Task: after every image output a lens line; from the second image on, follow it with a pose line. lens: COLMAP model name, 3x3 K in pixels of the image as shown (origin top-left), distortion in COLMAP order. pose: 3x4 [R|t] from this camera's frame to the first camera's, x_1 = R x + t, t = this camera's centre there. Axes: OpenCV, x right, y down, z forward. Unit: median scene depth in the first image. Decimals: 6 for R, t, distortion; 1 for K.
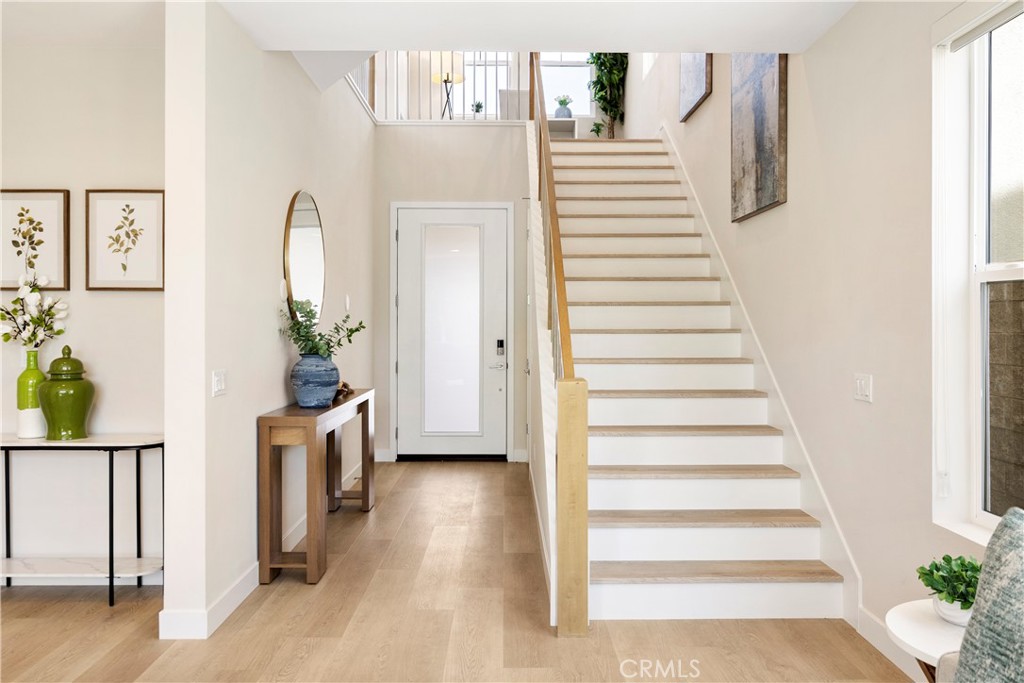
lens RADIAL K [[777.9, 0, 514.8], [0, 777.9, 332.2], [0, 0, 1]] dist [-0.008792, -0.002671]
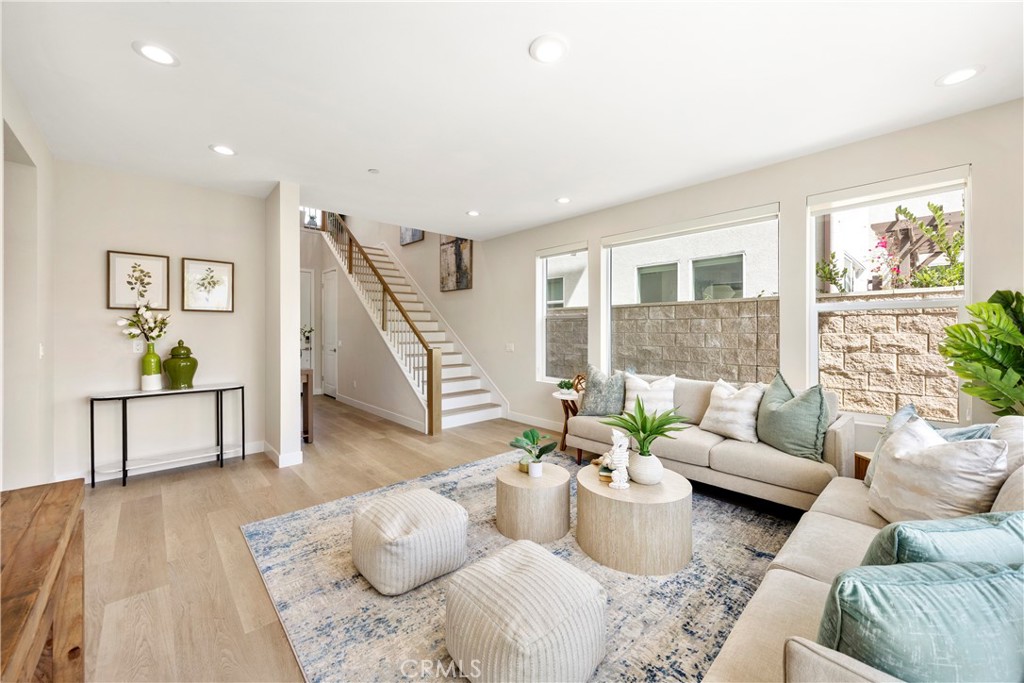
lens RADIAL K [[390.5, 0, 514.5], [0, 390.5, 329.0], [0, 0, 1]] dist [0.000591, -0.000004]
pose [[0.739666, 0.000938, 0.672973, -0.594516], [0.003555, 0.999980, -0.005302, -0.001326], [-0.672964, 0.006314, 0.739648, -0.253683]]
